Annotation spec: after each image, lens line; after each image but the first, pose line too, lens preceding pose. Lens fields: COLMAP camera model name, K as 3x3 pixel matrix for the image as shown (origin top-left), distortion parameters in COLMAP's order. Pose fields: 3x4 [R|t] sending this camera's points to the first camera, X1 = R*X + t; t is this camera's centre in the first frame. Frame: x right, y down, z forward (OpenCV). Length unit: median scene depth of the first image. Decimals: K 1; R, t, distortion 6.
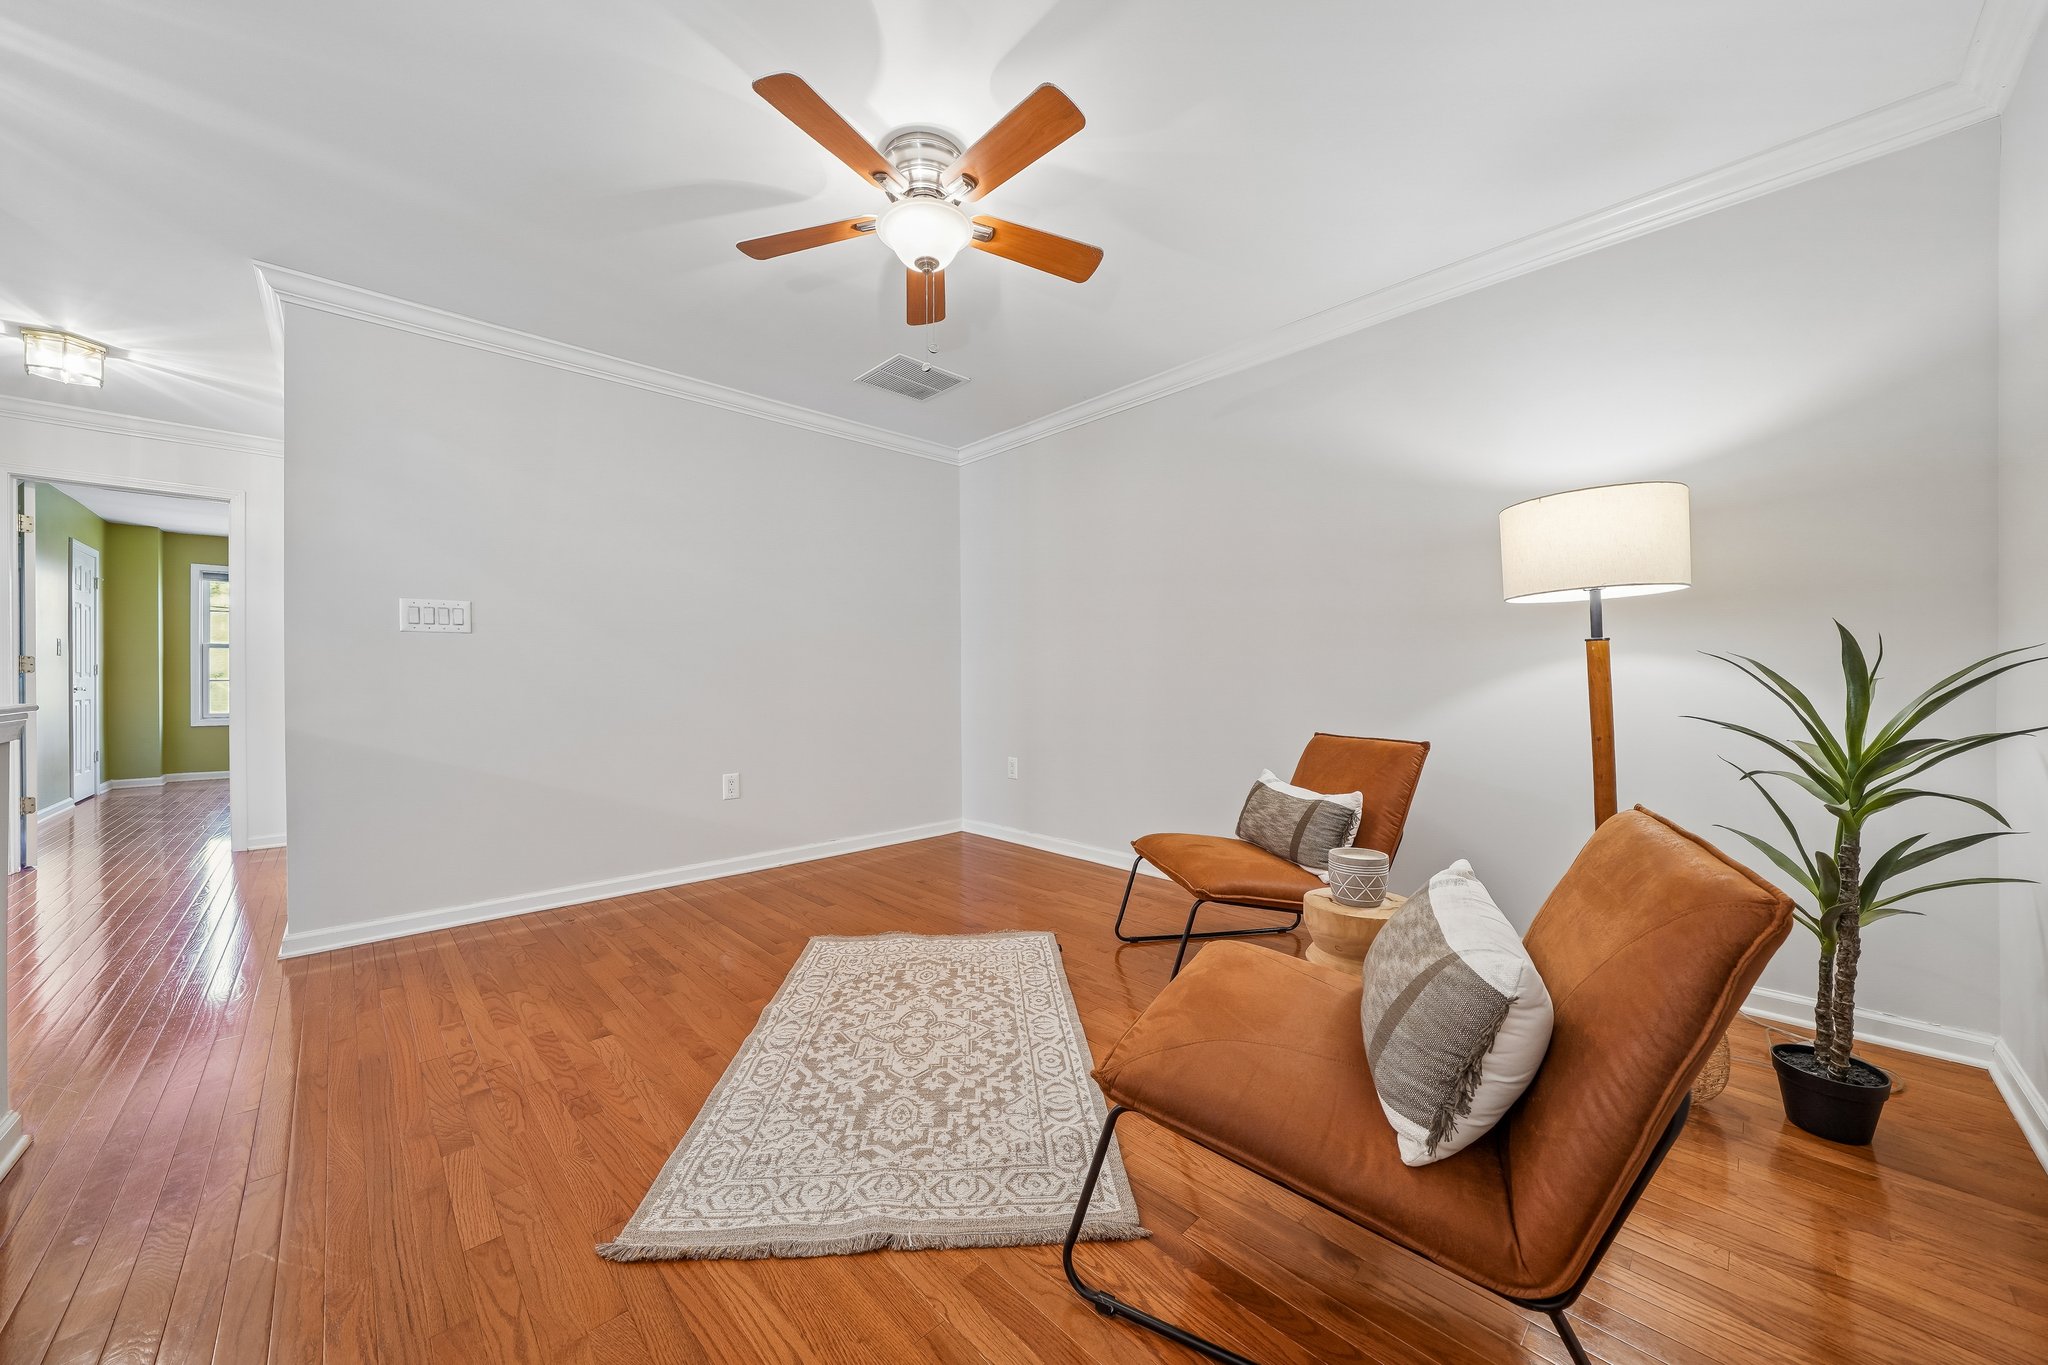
lens RADIAL K [[716.0, 0, 1023.7], [0, 716.0, 684.9], [0, 0, 1]] dist [-0.009796, 0.000961]
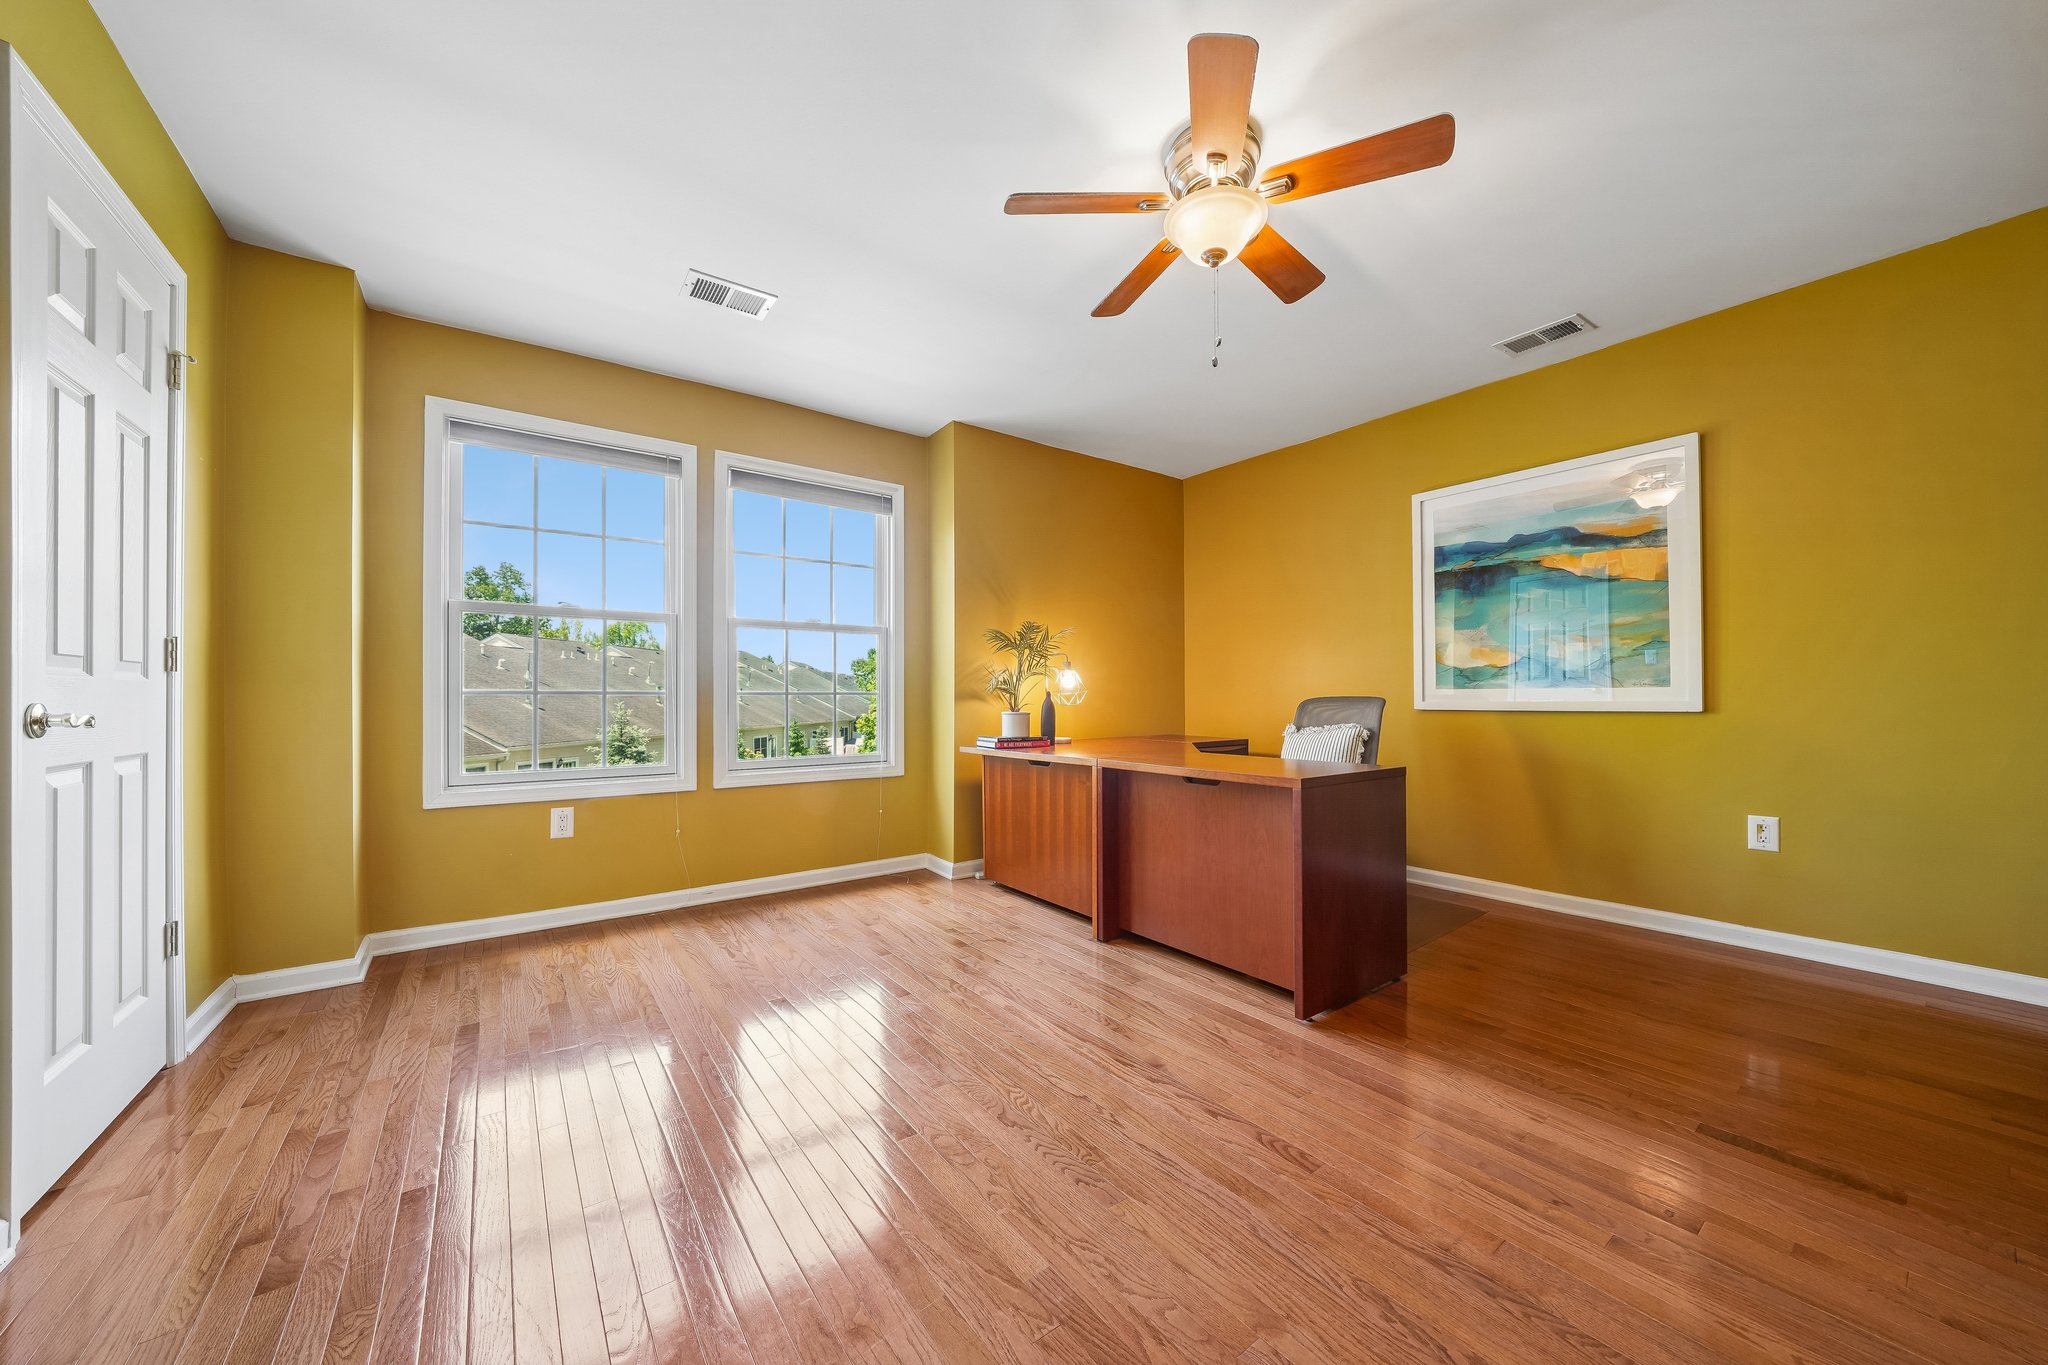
lens RADIAL K [[716.0, 0, 1014.9], [0, 716.0, 696.7], [0, 0, 1]] dist [-0.009796, 0.000961]
pose [[0.990496, -0.002722, -0.137517, -0.861736], [0.002053, 0.999985, -0.005001, -0.001256], [0.137529, 0.004672, 0.990487, 0.706093]]
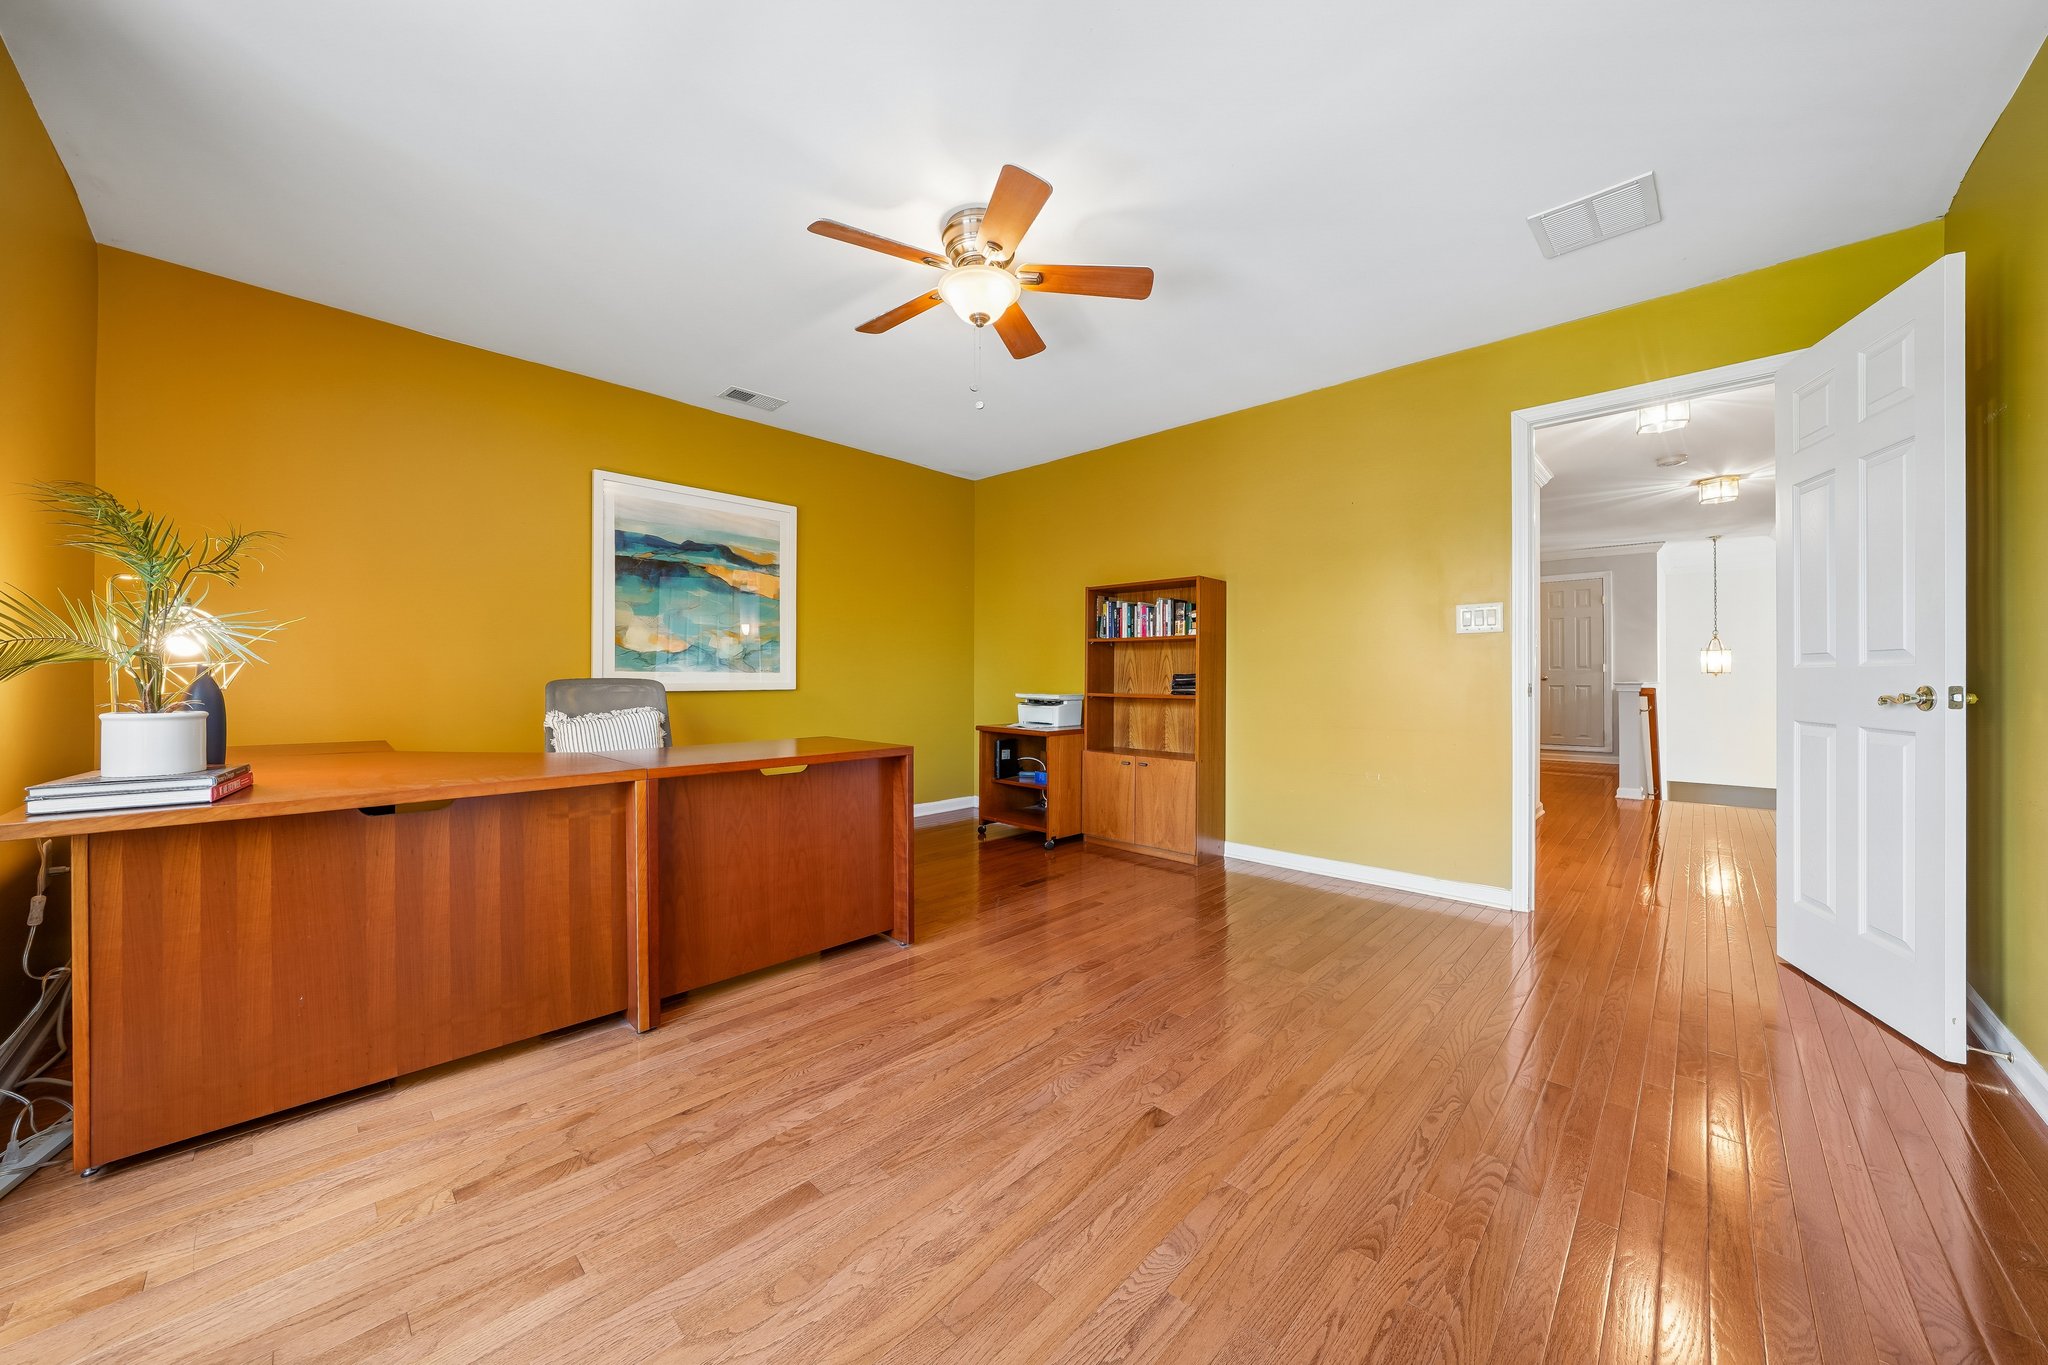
lens RADIAL K [[716.0, 0, 1021.1], [0, 716.0, 676.4], [0, 0, 1]] dist [-0.009796, 0.000961]
pose [[-0.038307, 0.003922, 0.999258, -1.166931], [0.002928, 0.999988, -0.003813, -0.002178], [-0.999262, 0.002780, -0.038318, 0.990989]]
